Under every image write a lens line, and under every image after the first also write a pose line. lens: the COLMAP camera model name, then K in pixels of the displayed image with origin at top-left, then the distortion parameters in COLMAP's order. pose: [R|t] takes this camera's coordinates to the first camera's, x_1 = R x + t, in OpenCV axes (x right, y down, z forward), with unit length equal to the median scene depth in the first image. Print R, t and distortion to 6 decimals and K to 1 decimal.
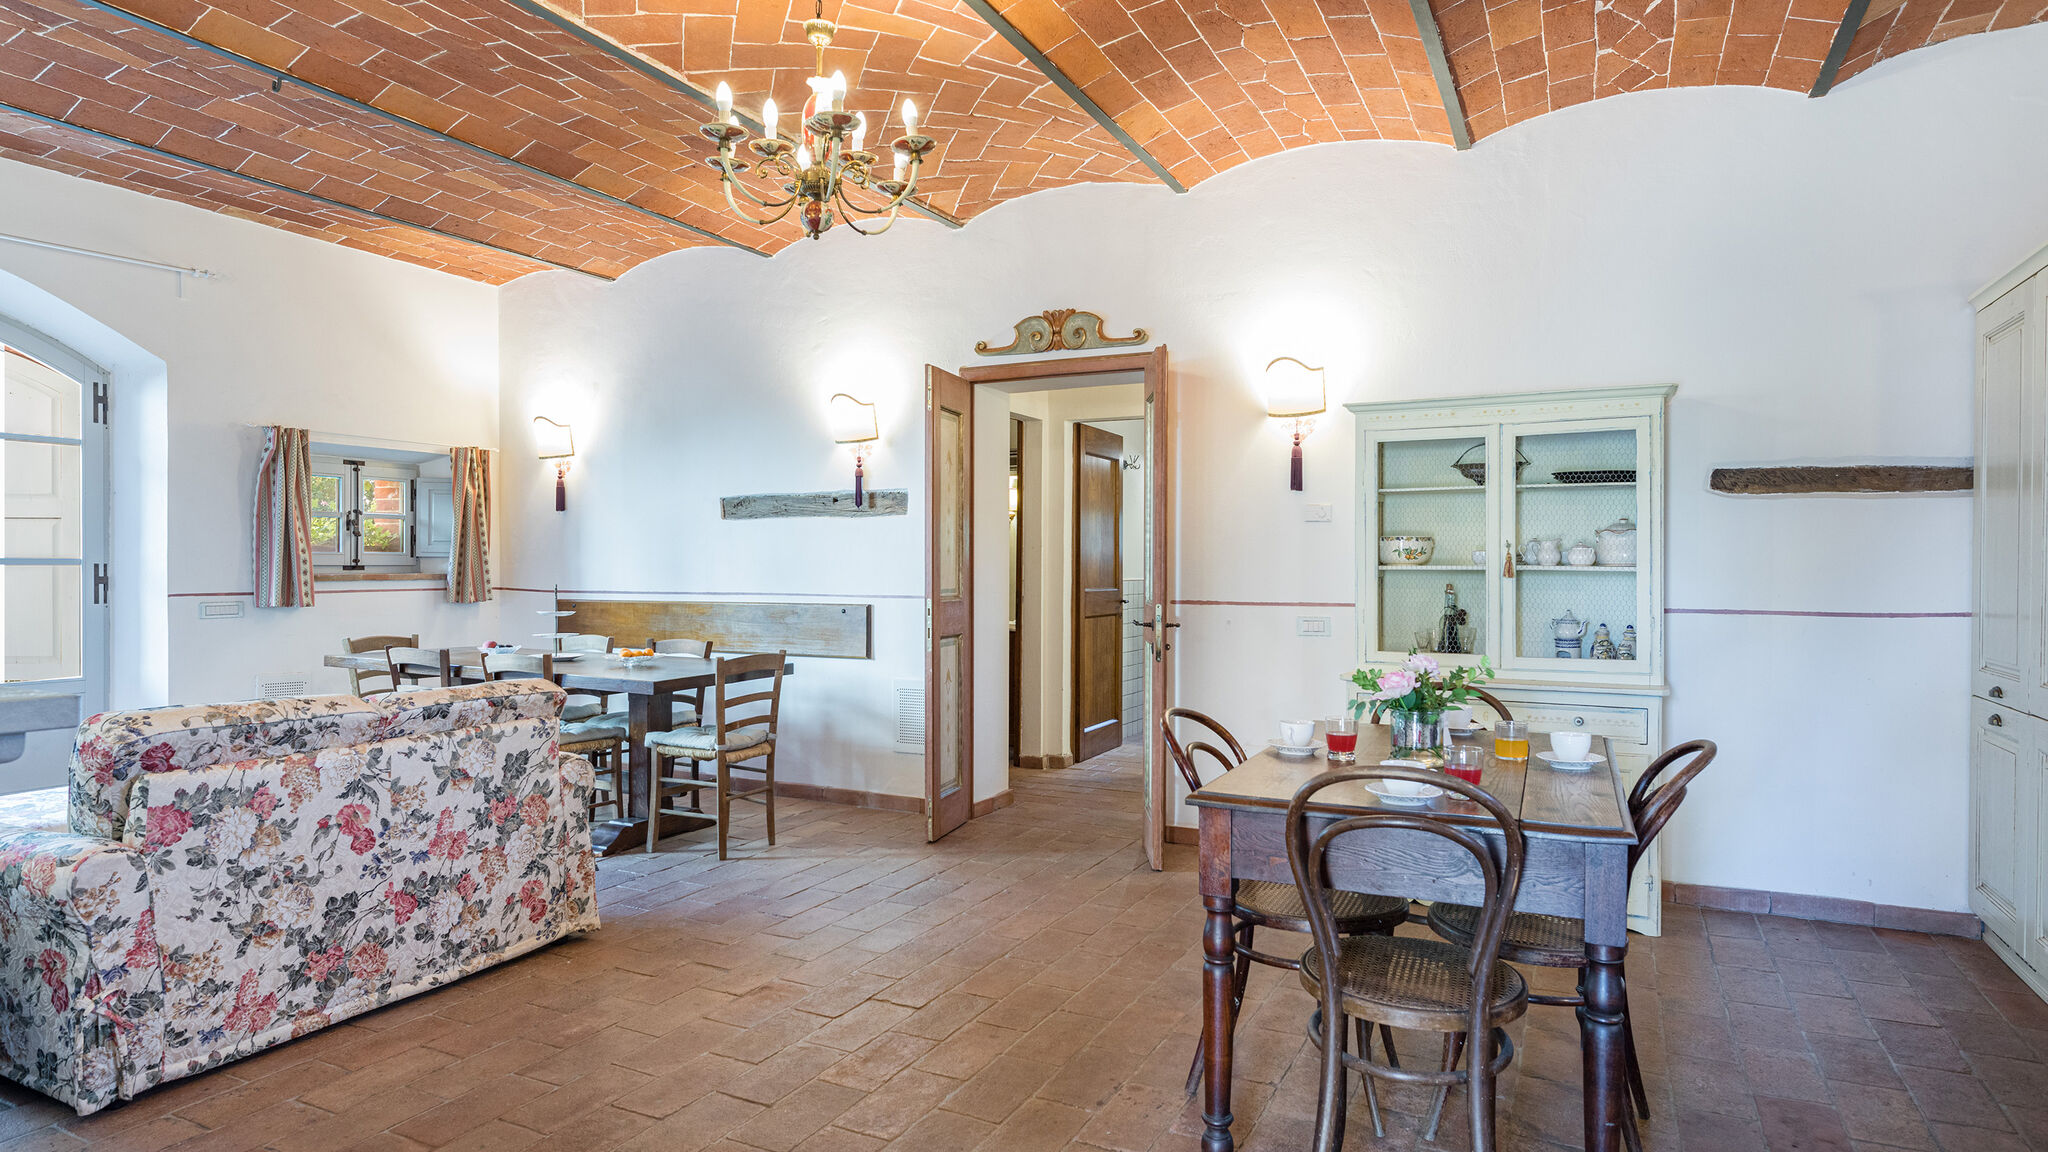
lens RADIAL K [[1201.5, 0, 1019.4], [0, 1201.5, 564.1], [0, 0, 1]] dist [0.002747, 0.001260]
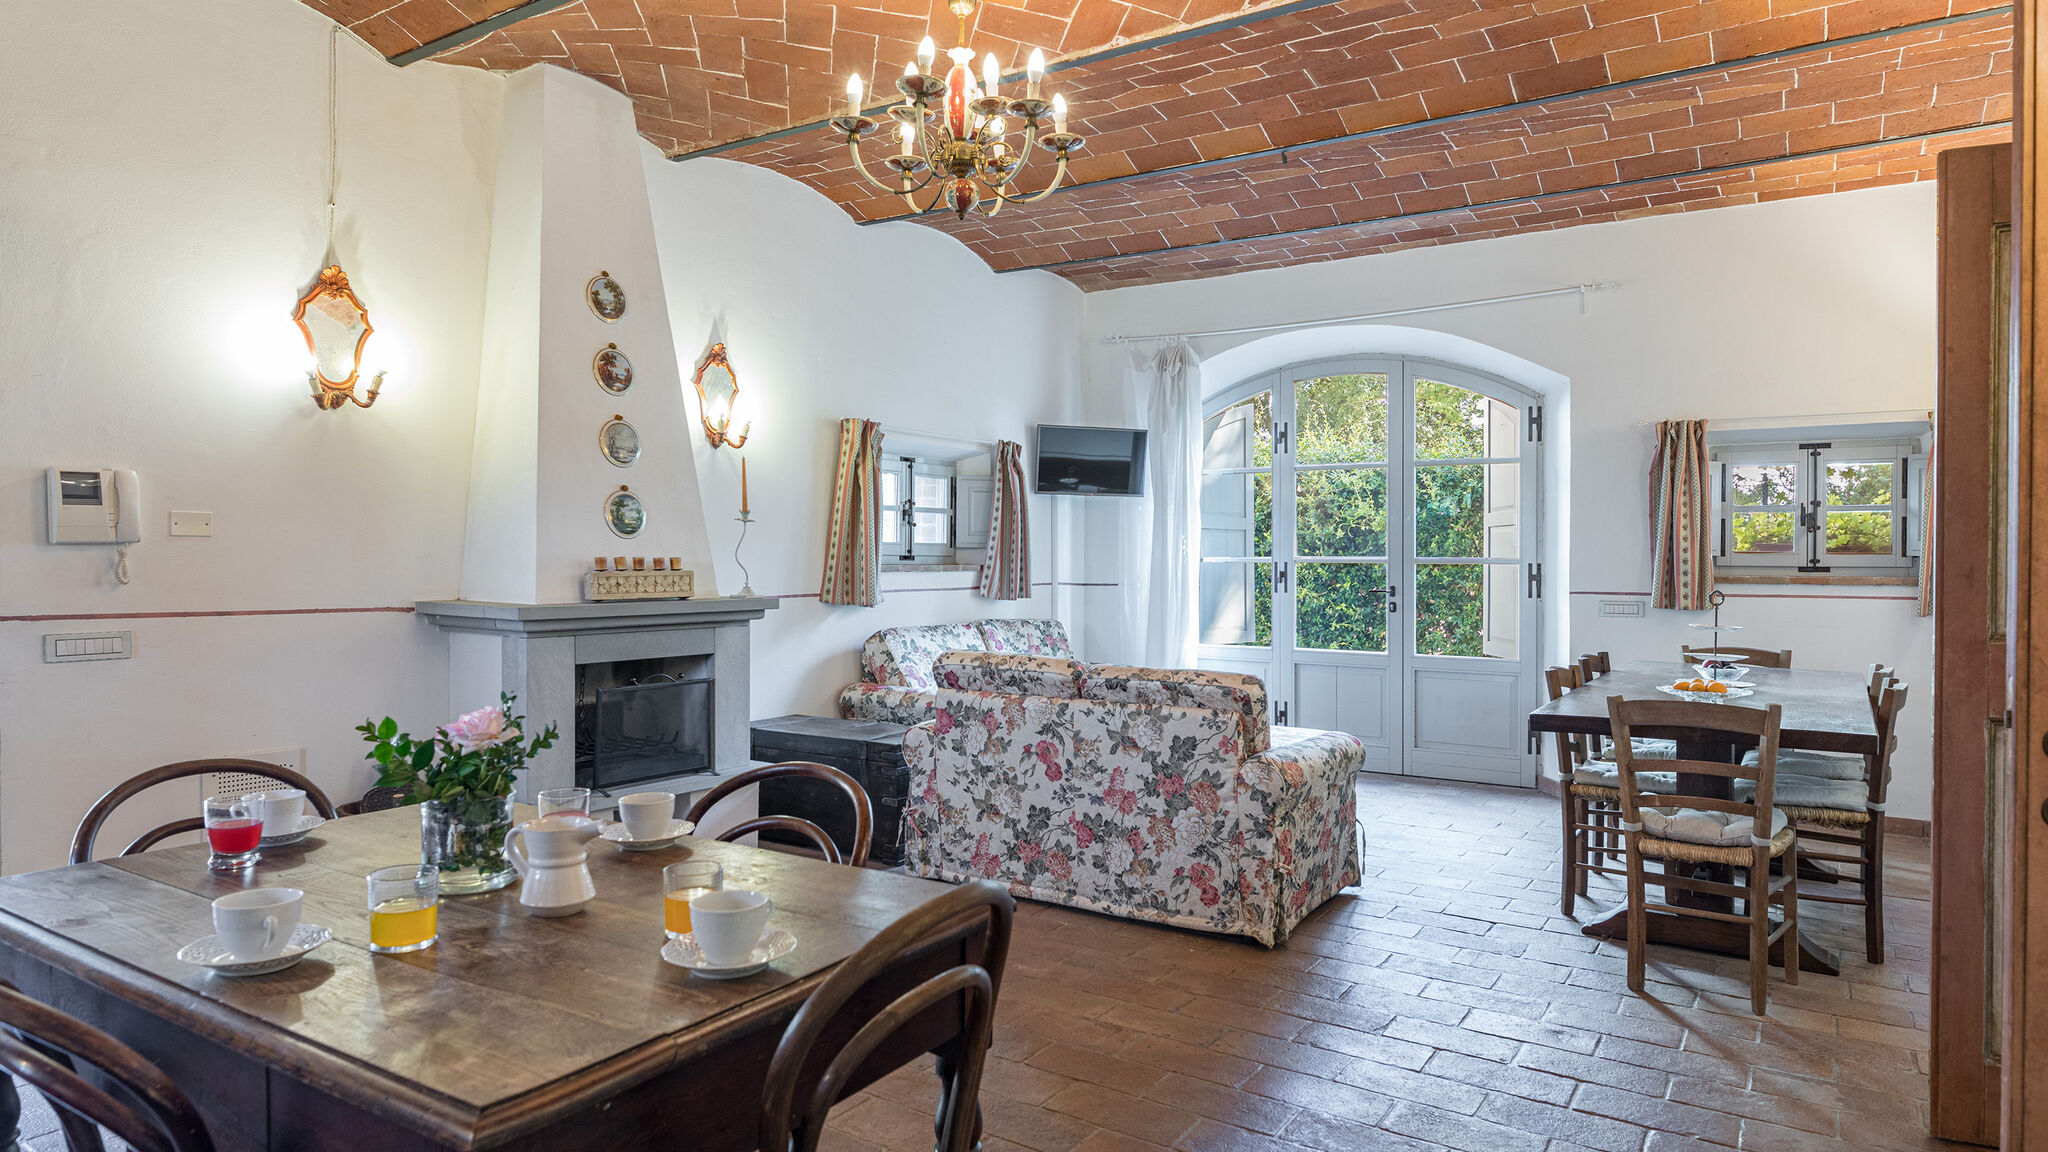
lens RADIAL K [[1201.5, 0, 1021.9], [0, 1201.5, 571.8], [0, 0, 1]] dist [0.002747, 0.001260]
pose [[-0.140203, 0.007185, -0.990097, 0.701117], [-0.006325, 0.999947, 0.008152, 0.002471], [0.990103, 0.007406, -0.140151, 1.070593]]
